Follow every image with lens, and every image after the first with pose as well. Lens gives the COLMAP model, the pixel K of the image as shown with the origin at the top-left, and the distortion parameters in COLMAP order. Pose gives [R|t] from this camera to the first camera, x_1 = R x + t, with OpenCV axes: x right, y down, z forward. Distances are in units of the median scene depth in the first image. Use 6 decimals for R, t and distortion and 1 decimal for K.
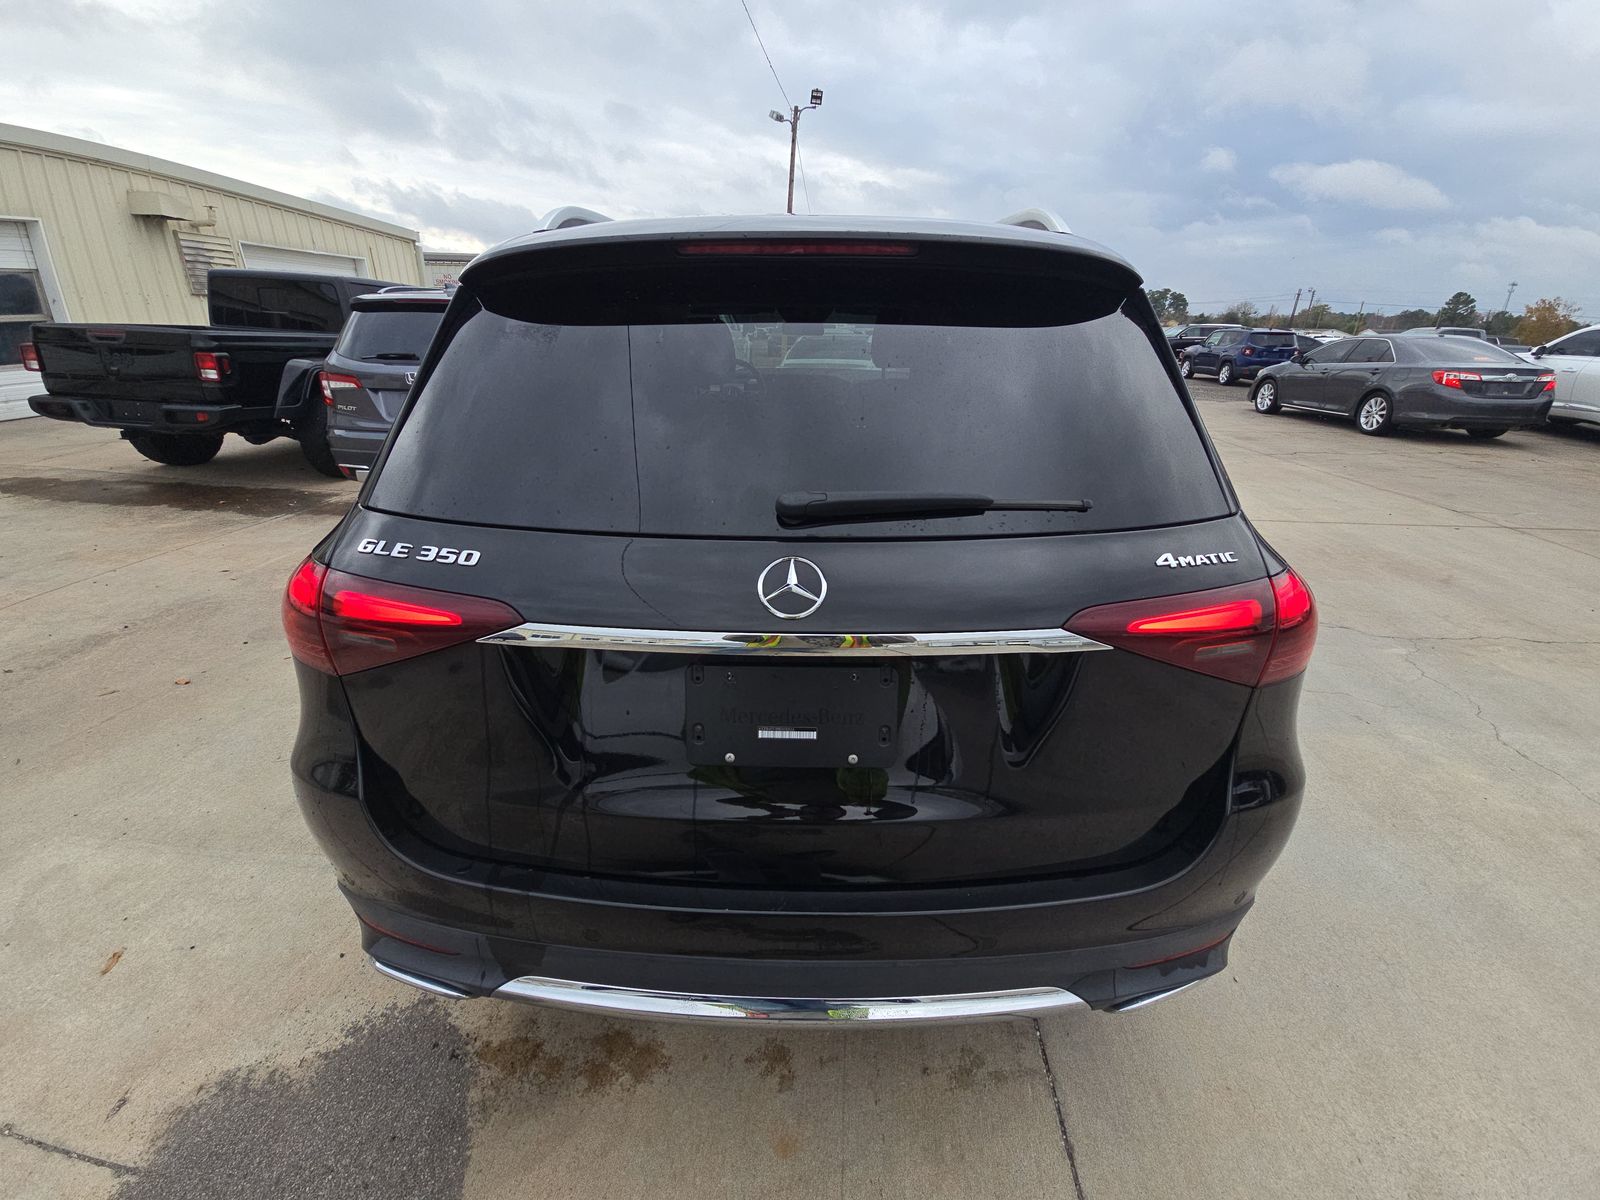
lens RADIAL K [[651.0, 0, 803.4], [0, 651.0, 582.7], [0, 0, 1]] dist [-0.000766, -0.001150]
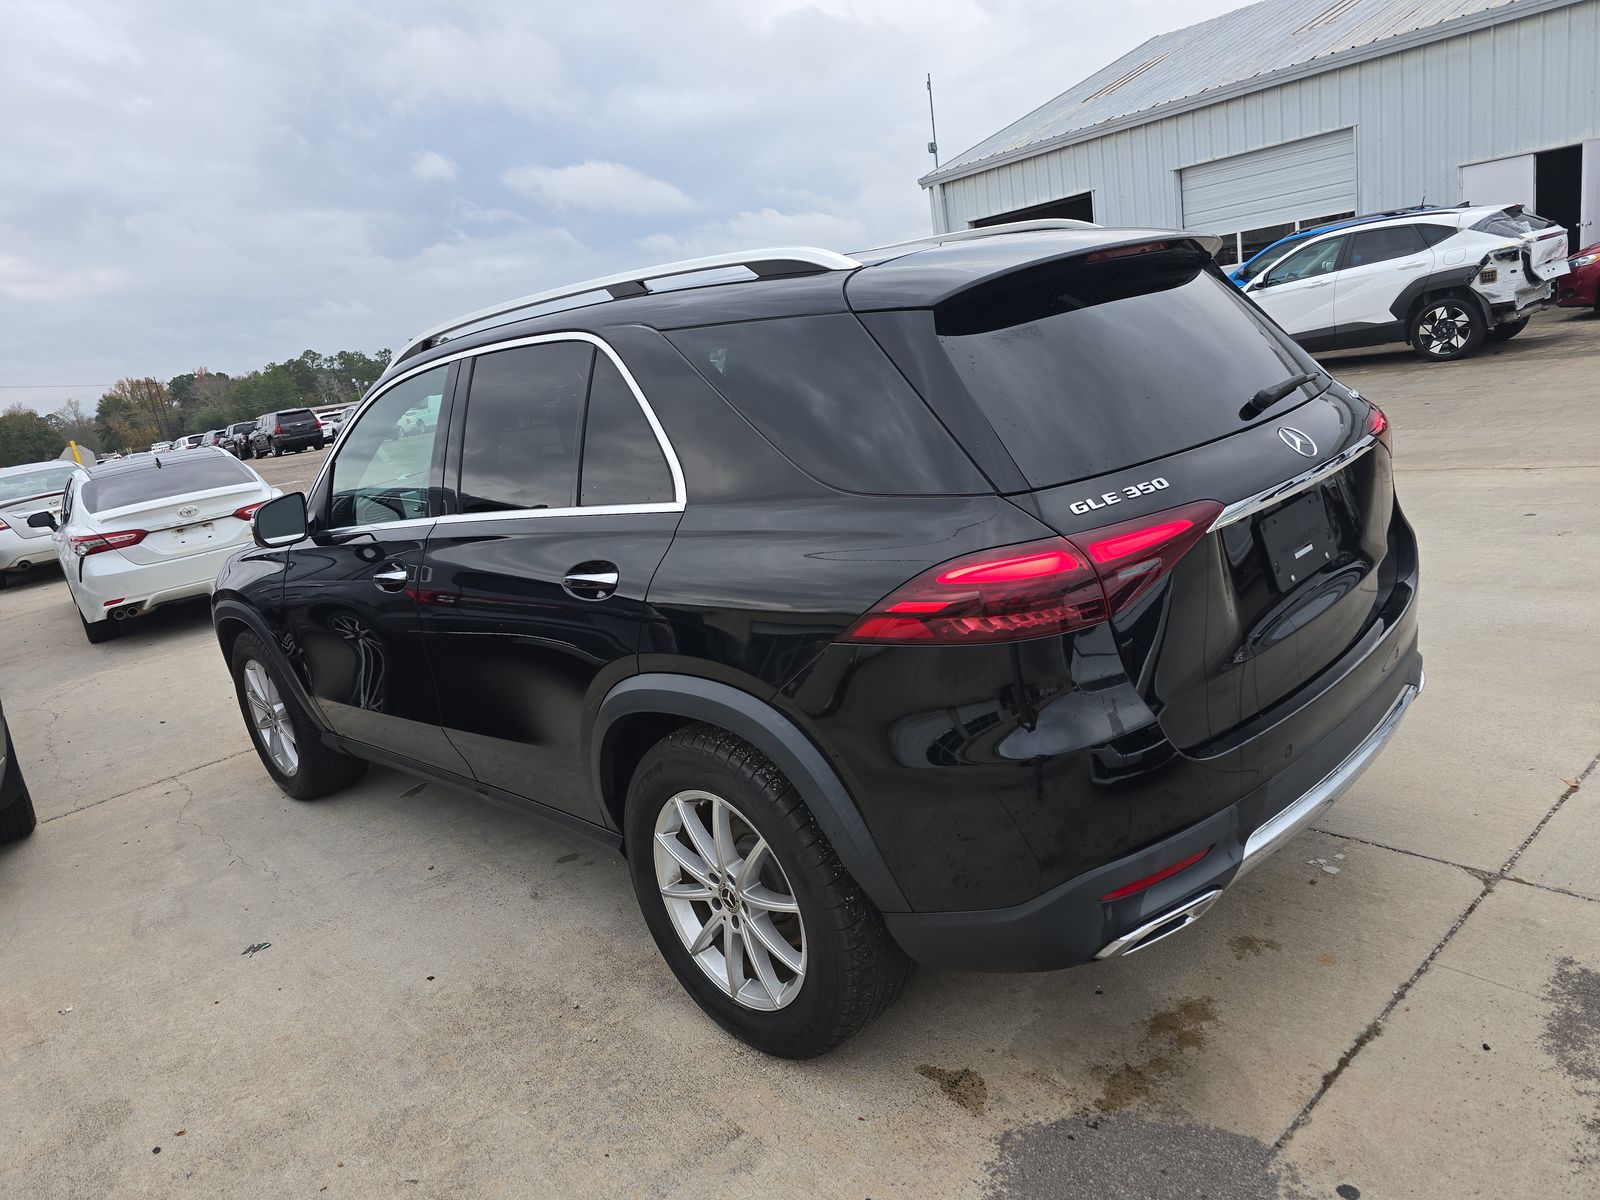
lens RADIAL K [[1083.9, 0, 787.7], [0, 1083.9, 602.1], [0, 0, 1]] dist [0.022113, -0.025404]
pose [[0.692412, -0.287964, 0.661546, -0.441355], [0.411709, 0.910662, -0.034517, -0.009486], [-0.592505, 0.296264, 0.749110, -0.017386]]
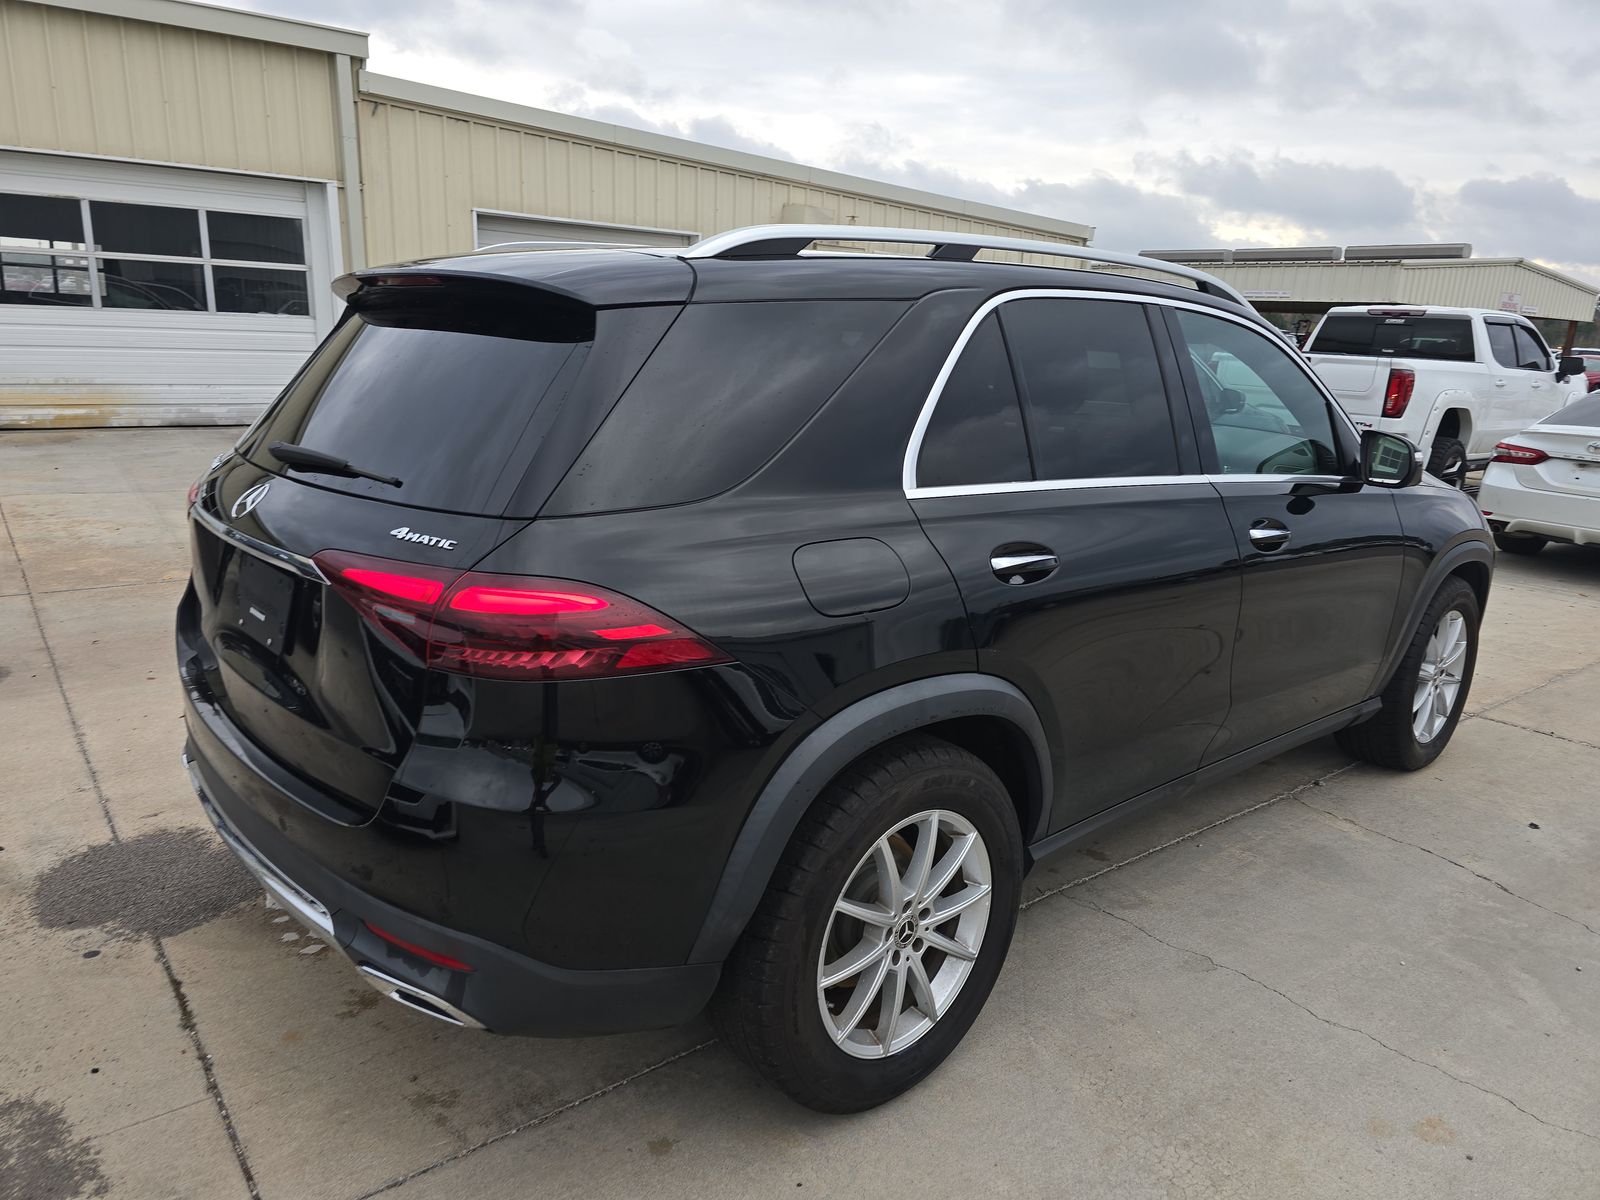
lens RADIAL K [[1083.9, 0, 792.7], [0, 1083.9, 608.9], [0, 0, 1]] dist [0.022113, -0.025404]
pose [[0.676065, 0.197742, -0.709813, 0.428885], [-0.298665, 0.954176, -0.018649, -0.013667], [0.673599, 0.224604, 0.704143, 0.023835]]
